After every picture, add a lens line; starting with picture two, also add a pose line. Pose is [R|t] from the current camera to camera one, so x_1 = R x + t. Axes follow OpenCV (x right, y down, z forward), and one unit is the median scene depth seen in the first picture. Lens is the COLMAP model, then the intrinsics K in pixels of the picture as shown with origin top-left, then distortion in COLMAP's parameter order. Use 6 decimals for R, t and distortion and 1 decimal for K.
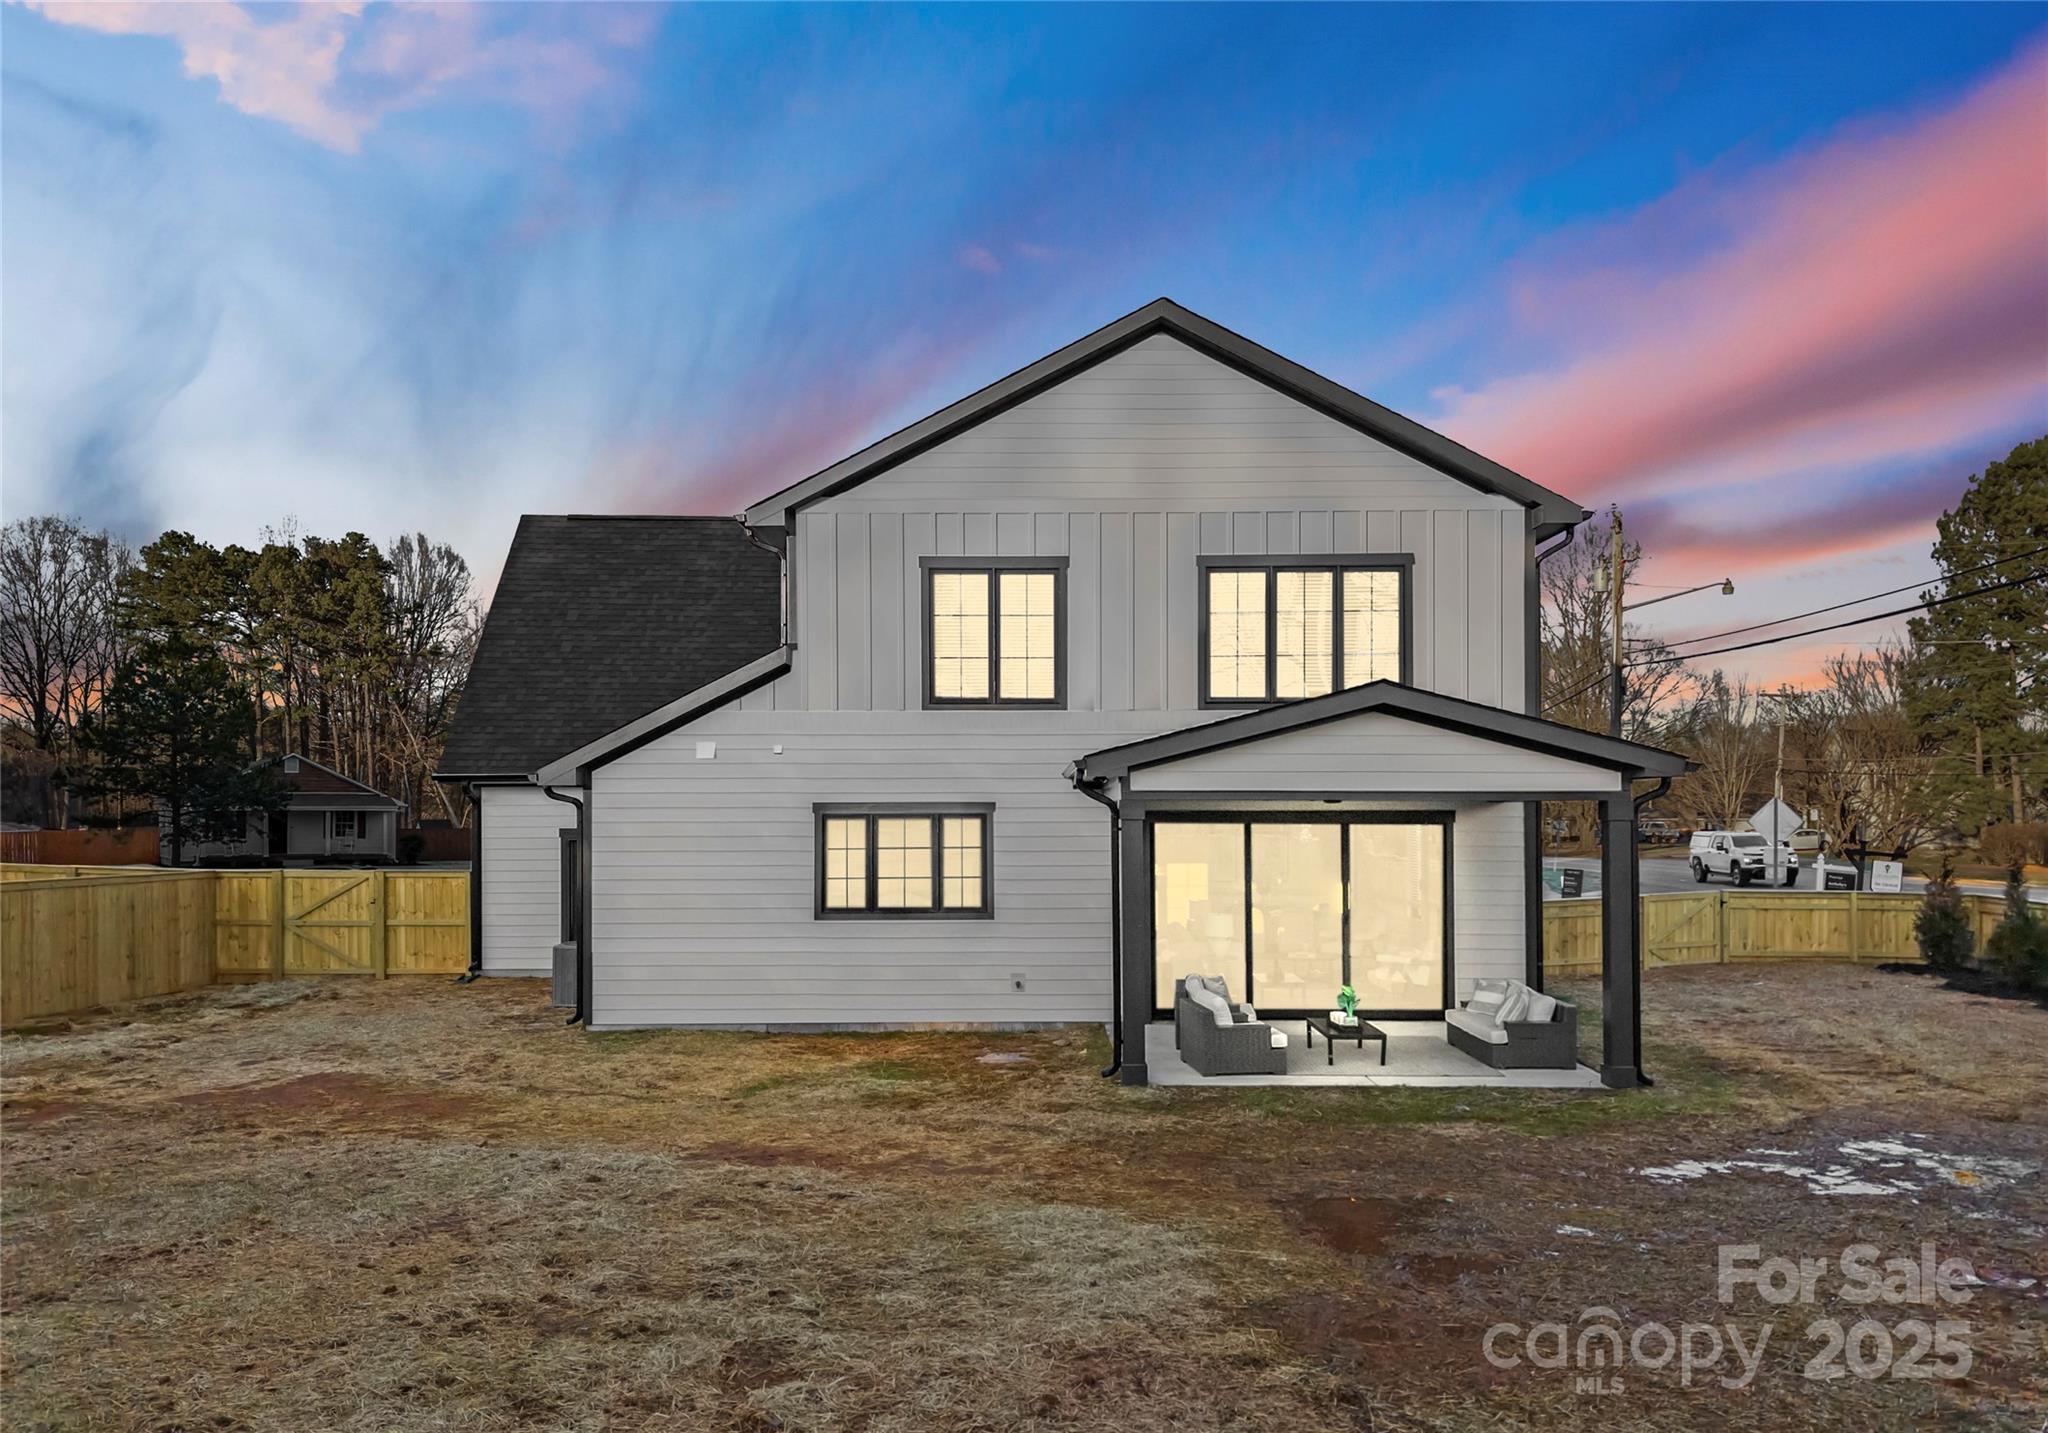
lens RADIAL K [[1480.9, 0, 1024.0], [0, 1480.9, 716.5], [0, 0, 1]] dist [-0.000142, 0.000889]
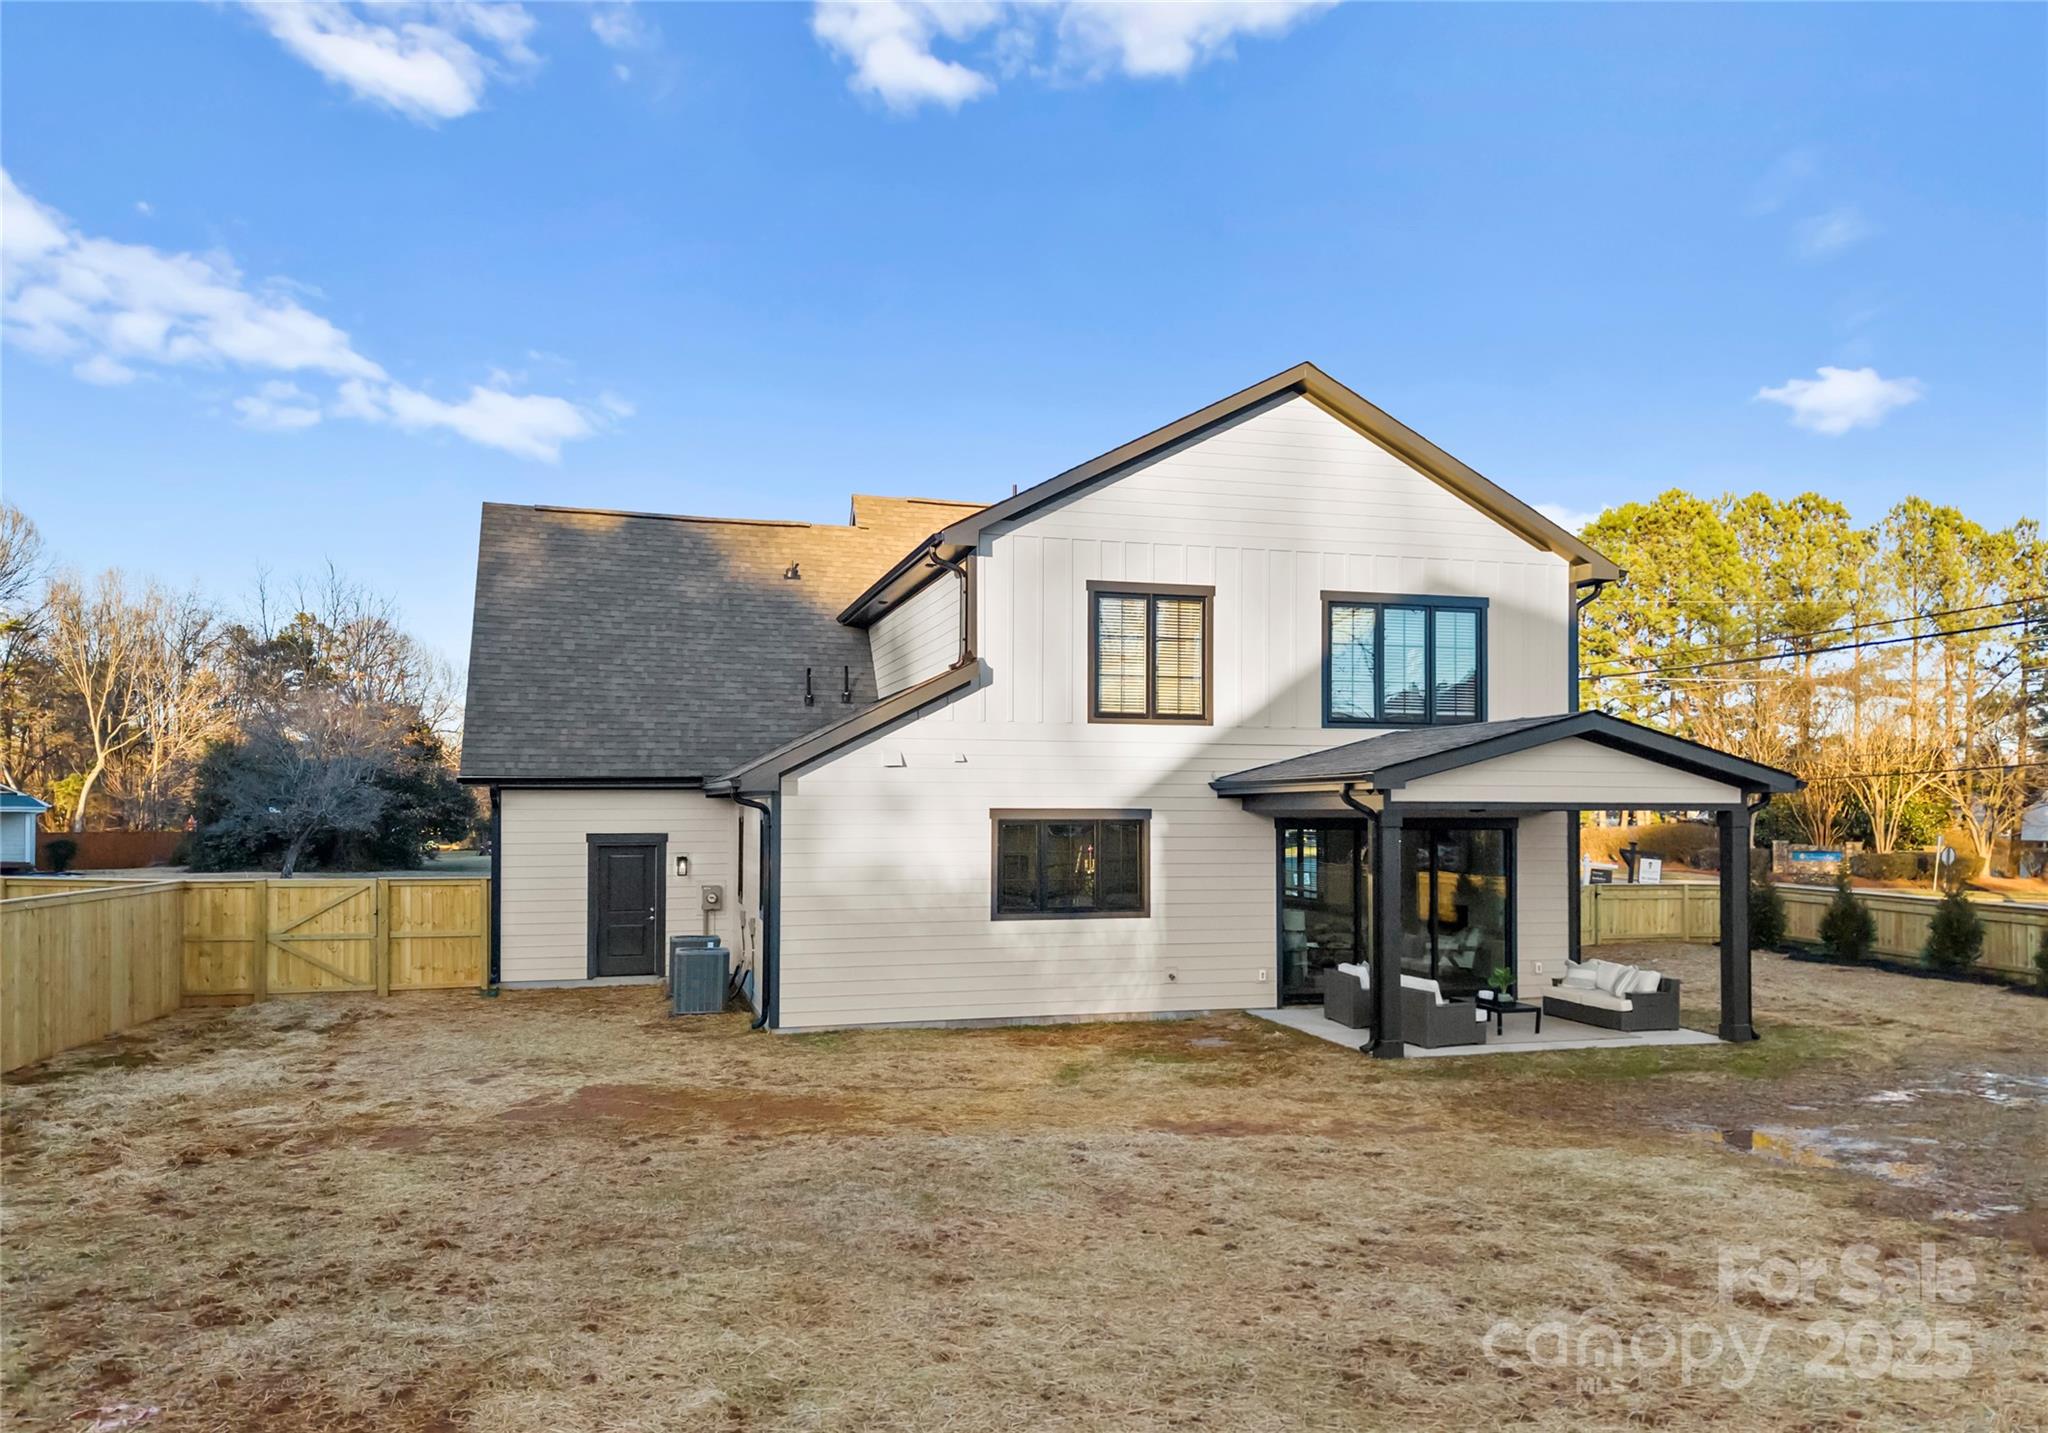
lens RADIAL K [[1490.2, 0, 1024.0], [0, 1490.2, 716.5], [0, 0, 1]] dist [0.010044, -0.001905]
pose [[0.957004, 0.021008, 0.289312, -0.349183], [-0.020882, 0.999776, -0.003523, -0.003562], [-0.289321, -0.002670, 0.957228, -0.016489]]
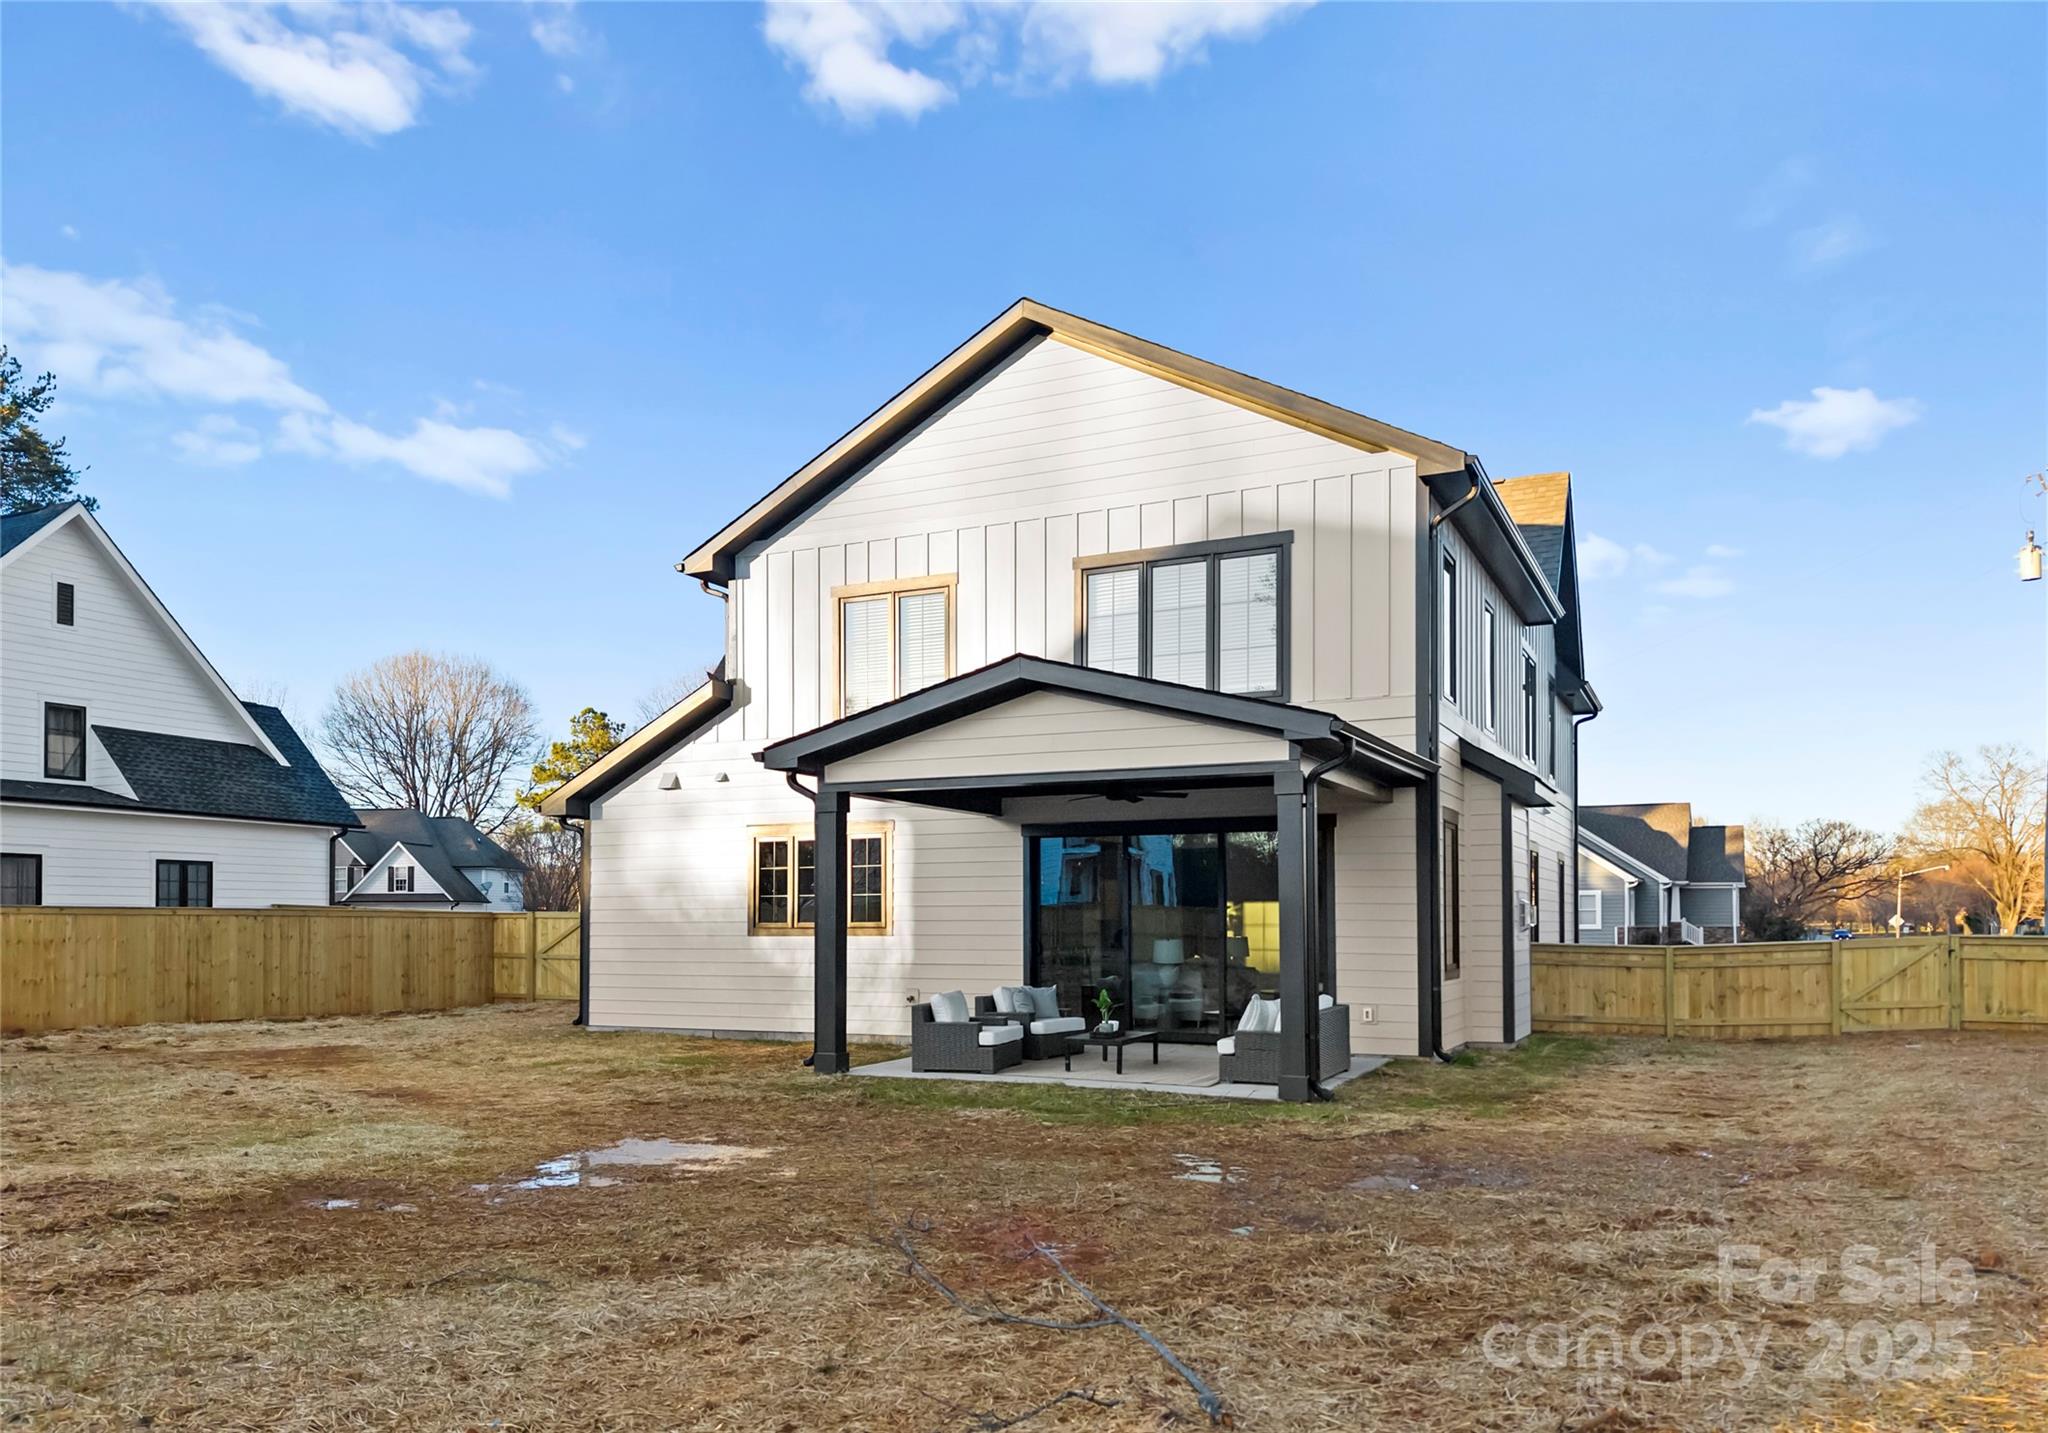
lens RADIAL K [[1514.7, 0, 1022.6], [0, 1514.7, 820.3], [0, 0, 1]] dist [0.003256, -0.000157]
pose [[0.897406, -0.028157, -0.440305, 0.424220], [0.025489, 0.999603, -0.011973, 0.059548], [0.440468, -0.000479, 0.897768, 0.083767]]
